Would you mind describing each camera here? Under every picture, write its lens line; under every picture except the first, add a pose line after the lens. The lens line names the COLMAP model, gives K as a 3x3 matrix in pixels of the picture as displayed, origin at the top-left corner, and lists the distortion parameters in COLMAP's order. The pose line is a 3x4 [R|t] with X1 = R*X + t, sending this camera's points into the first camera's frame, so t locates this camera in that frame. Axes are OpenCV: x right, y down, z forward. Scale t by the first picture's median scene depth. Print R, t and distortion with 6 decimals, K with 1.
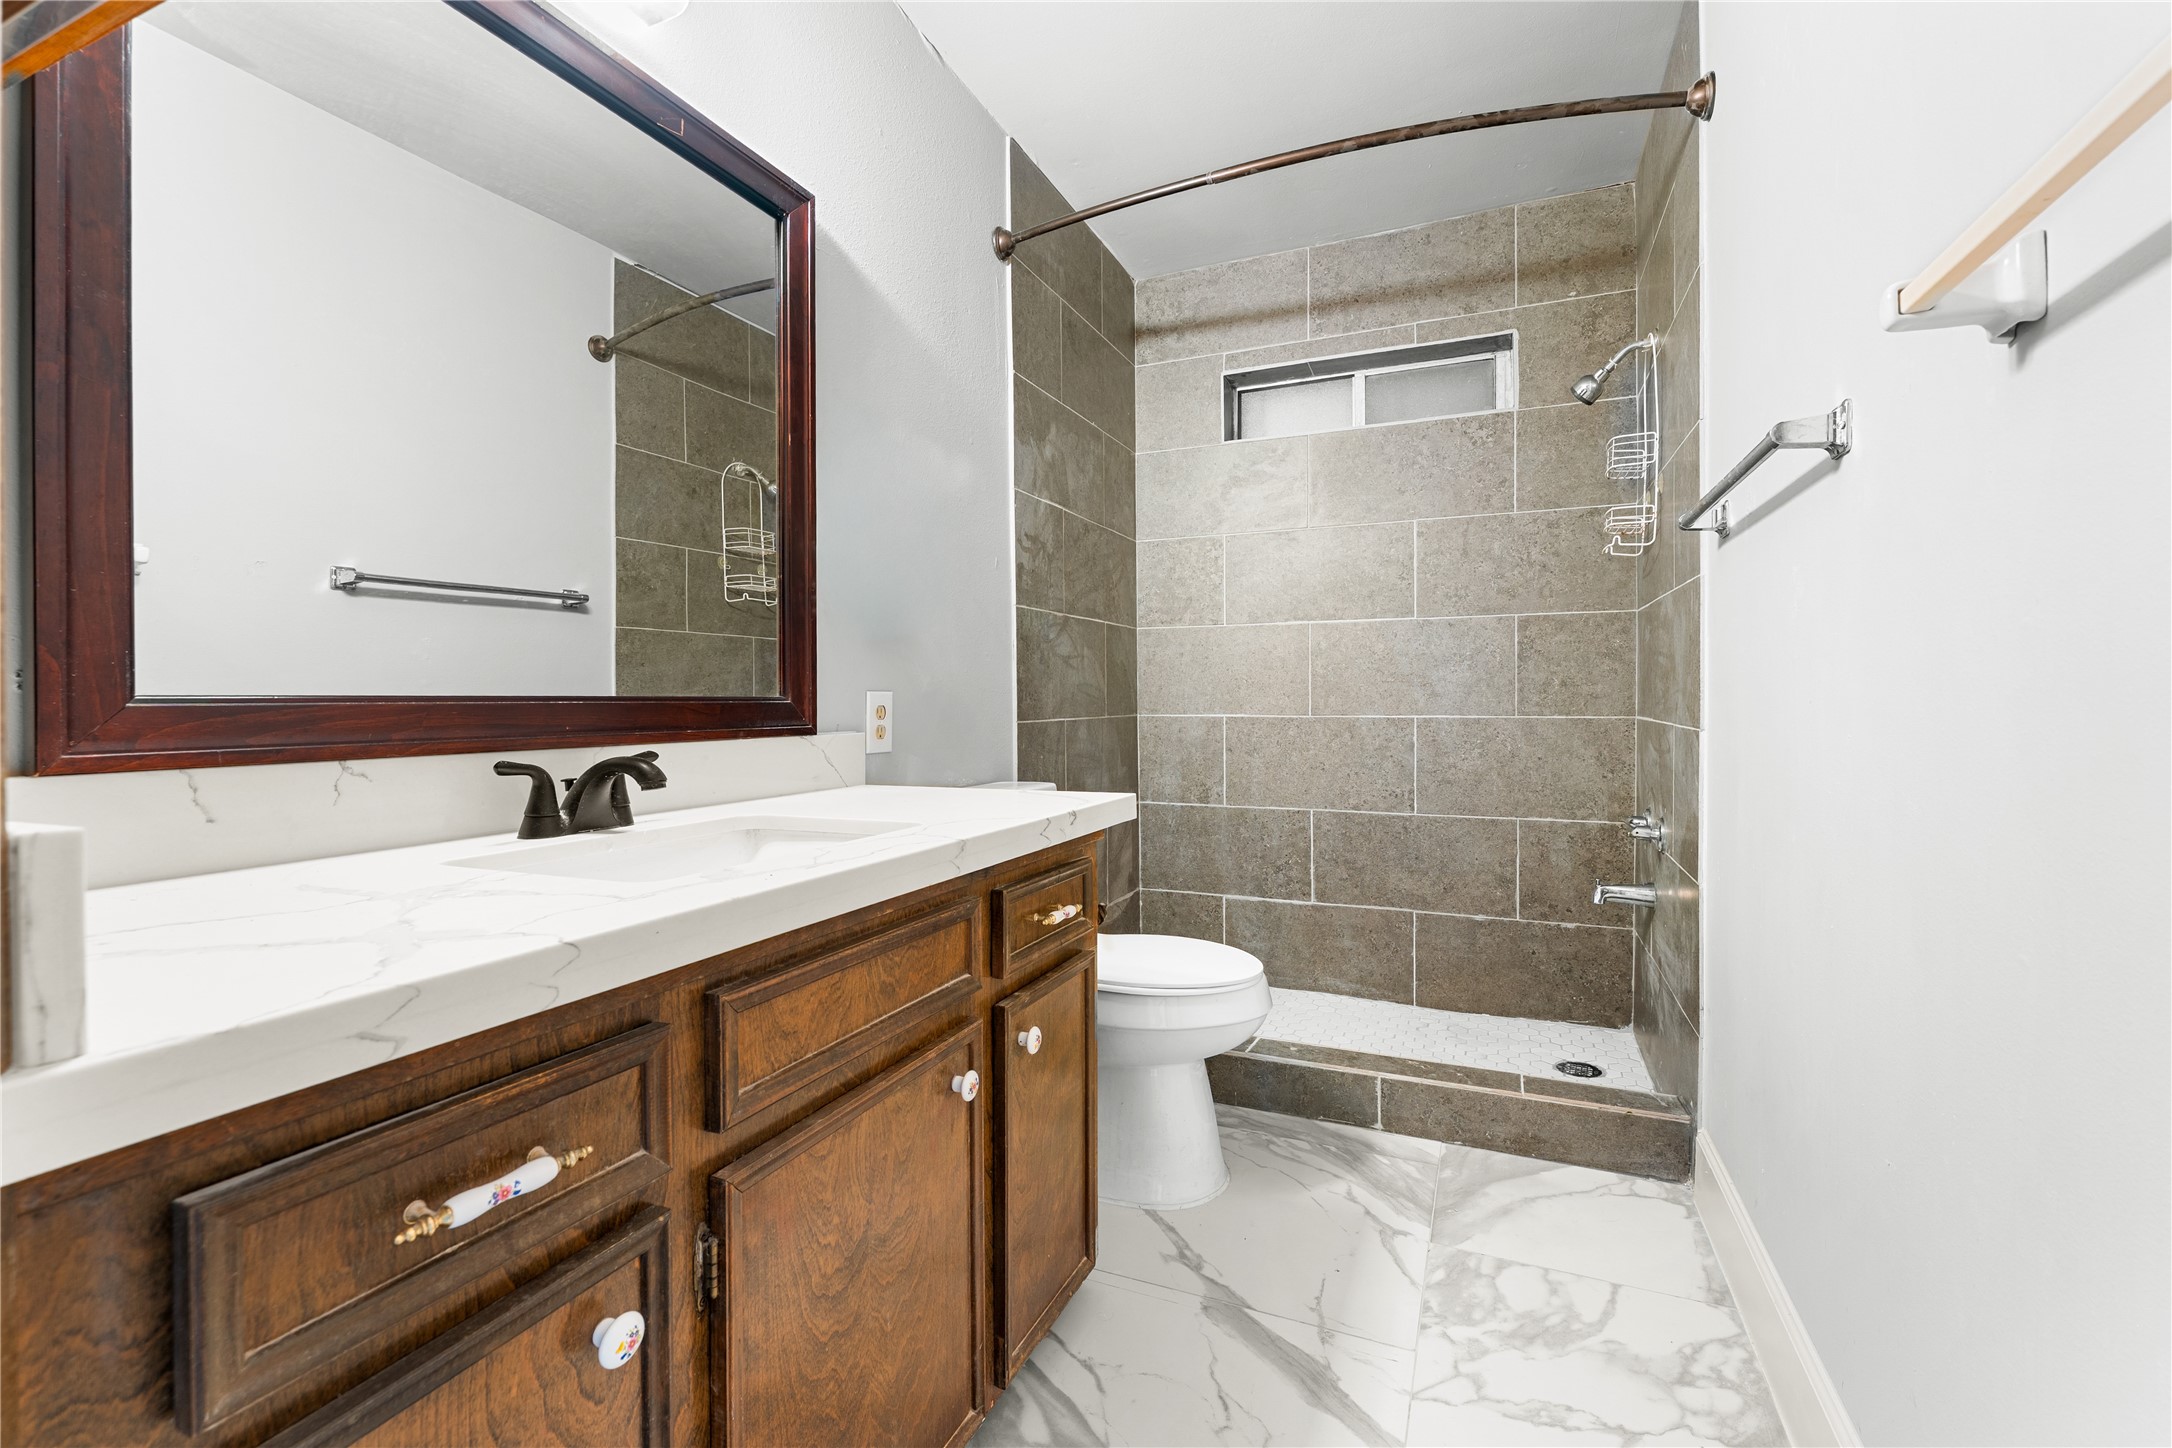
lens RADIAL K [[892.1, 0, 1099.0], [0, 892.1, 710.8], [0, 0, 1]] dist [-0.002877, 0.000457]
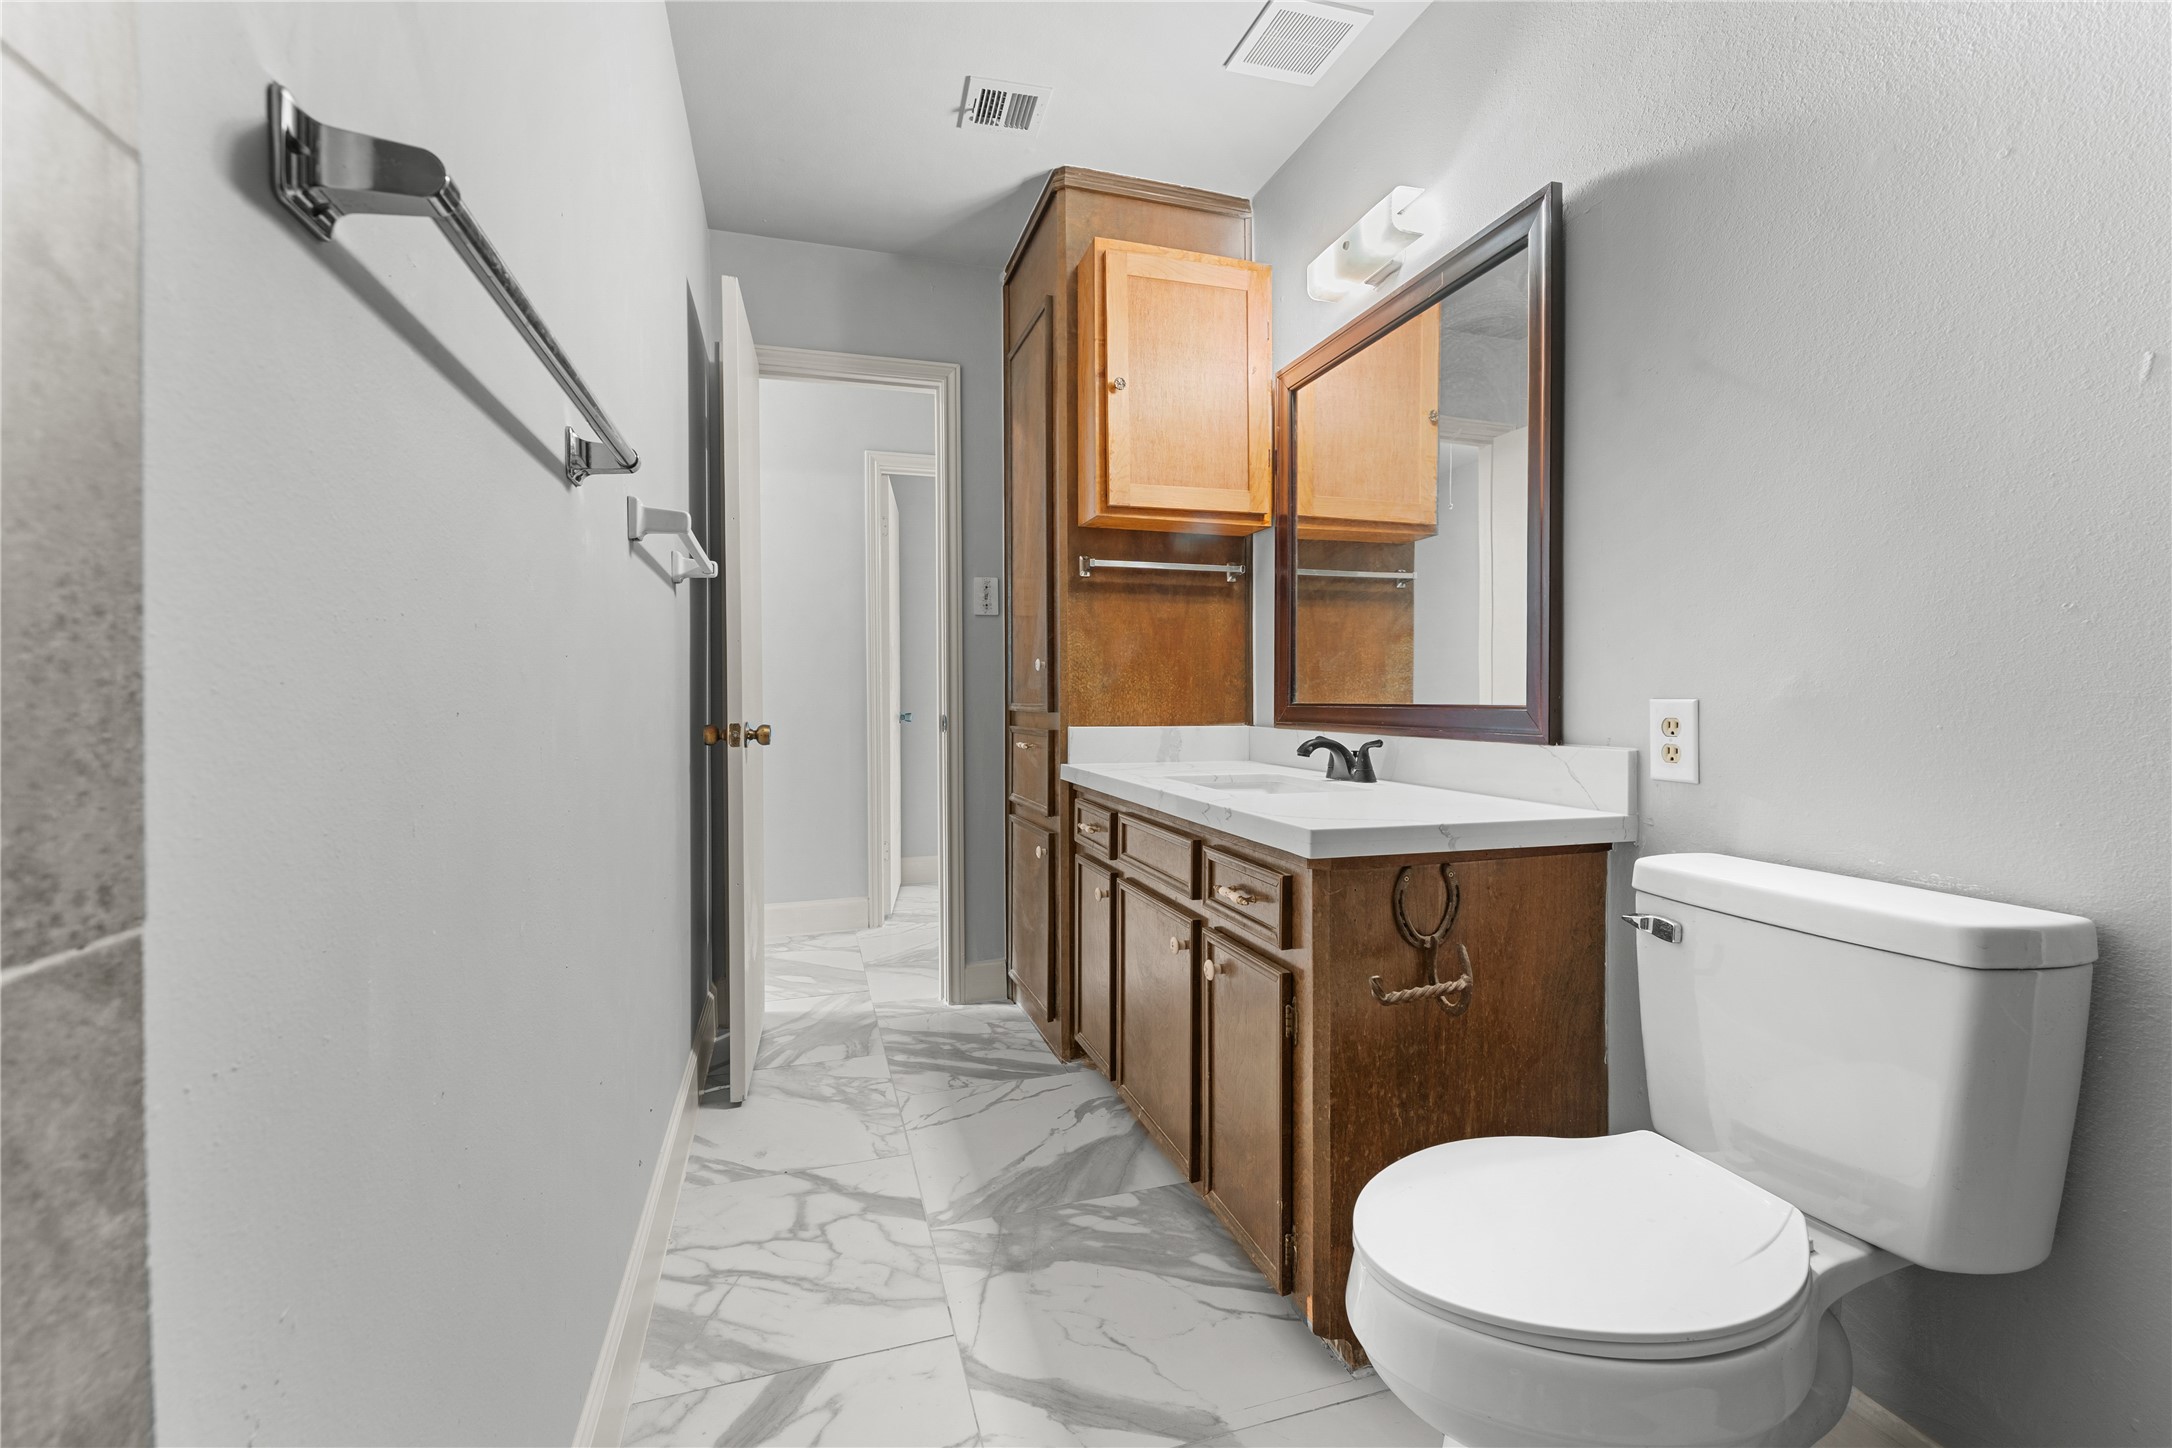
lens RADIAL K [[892.1, 0, 1086.2], [0, 892.1, 711.2], [0, 0, 1]] dist [-0.002877, 0.000457]
pose [[-0.748229, 0.011900, -0.663334, 0.883165], [-0.003933, 0.999742, 0.022371, -0.037209], [0.663429, 0.019348, -0.747989, 1.758898]]
